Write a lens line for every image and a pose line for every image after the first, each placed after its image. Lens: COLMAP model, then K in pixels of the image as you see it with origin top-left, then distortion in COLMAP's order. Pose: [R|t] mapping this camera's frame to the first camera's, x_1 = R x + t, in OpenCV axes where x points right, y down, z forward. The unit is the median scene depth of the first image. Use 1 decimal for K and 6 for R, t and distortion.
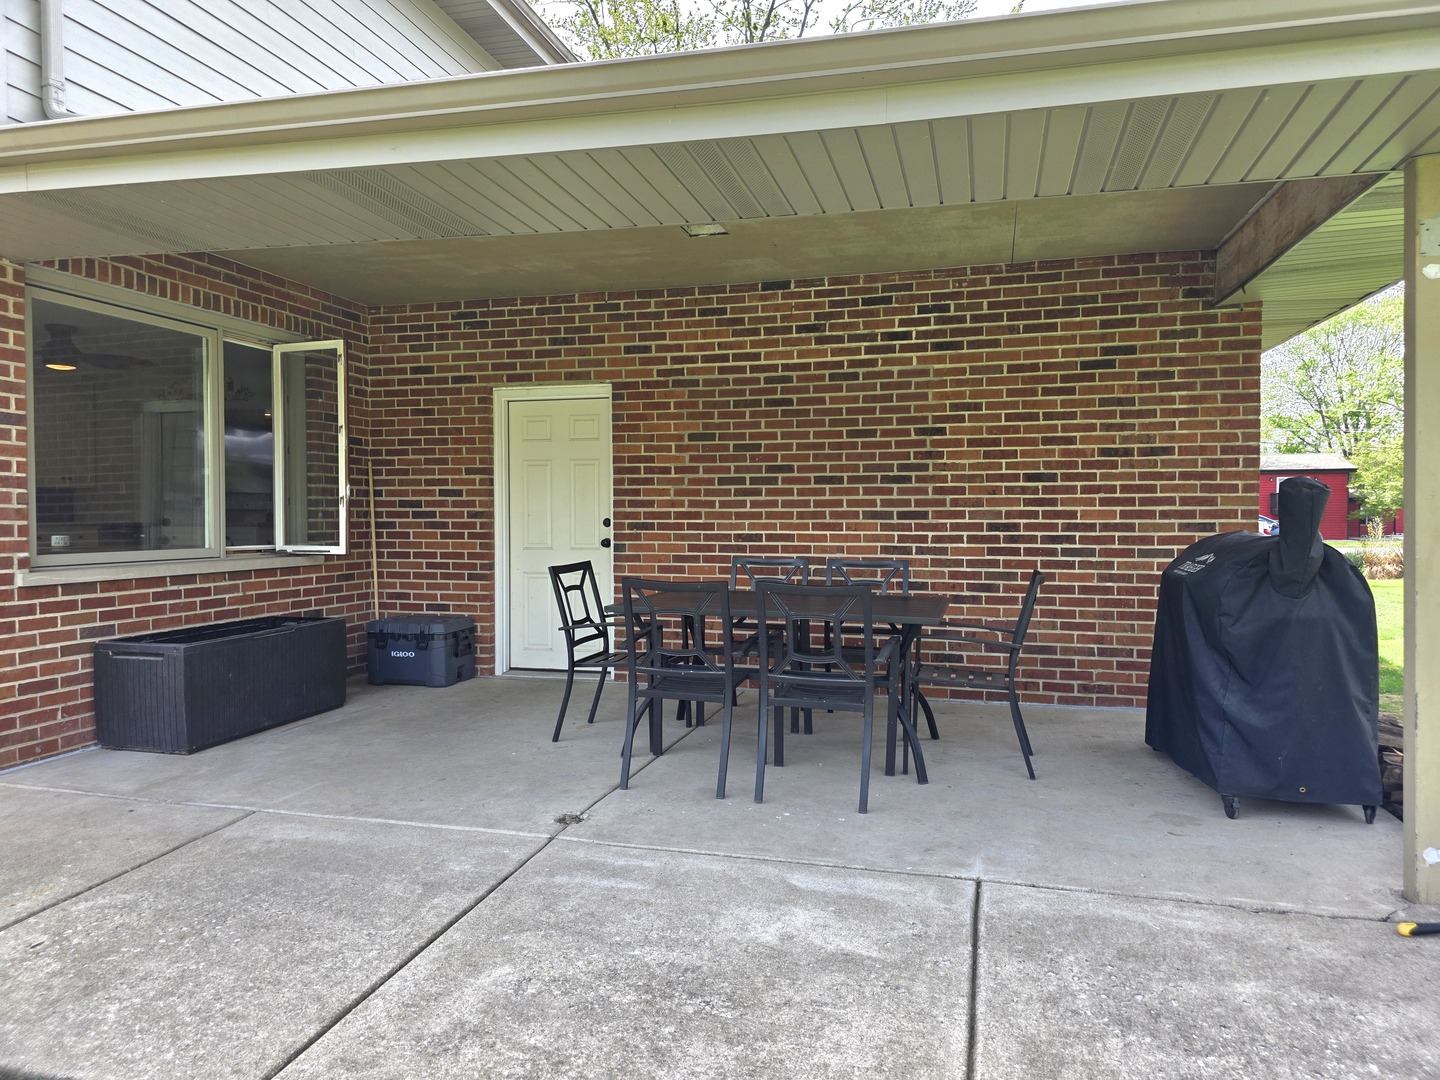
lens RADIAL K [[952.4, 0, 720.8], [0, 952.4, 524.9], [0, 0, 1]] dist [0.062239, -0.050306]
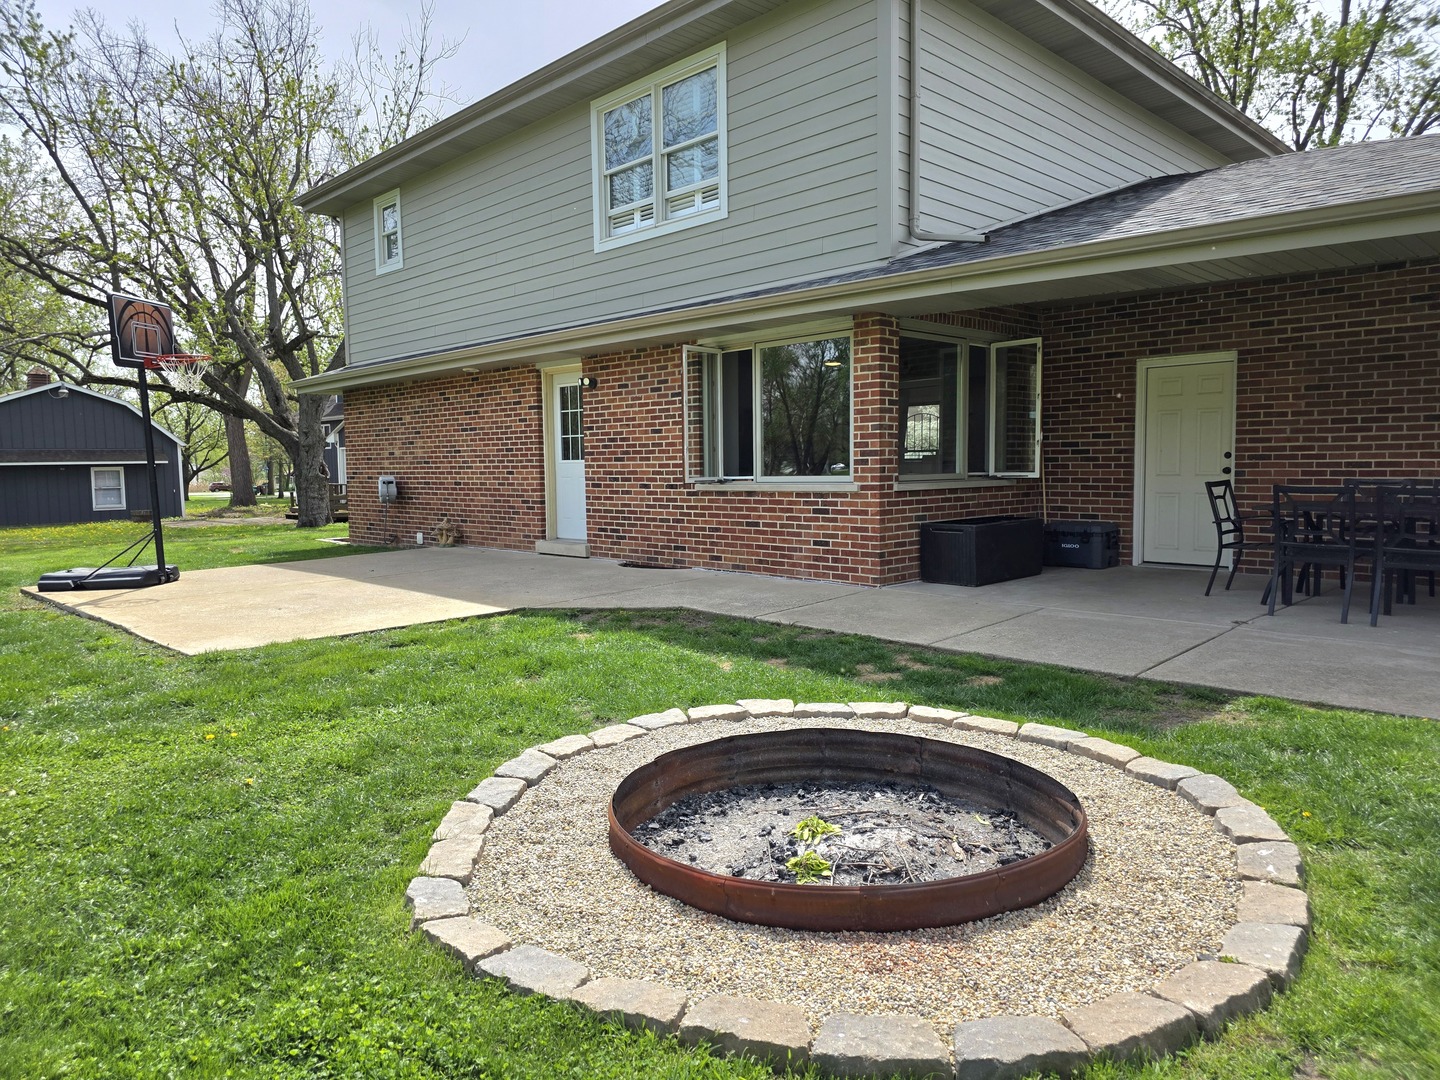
lens RADIAL K [[952.4, 0, 720.8], [0, 952.4, 524.9], [0, 0, 1]] dist [0.062239, -0.050306]
pose [[0.866357, 0.023483, -0.498873, -0.060512], [0.004840, 0.998452, 0.055404, 0.017491], [0.499402, -0.050414, 0.864902, -0.553666]]
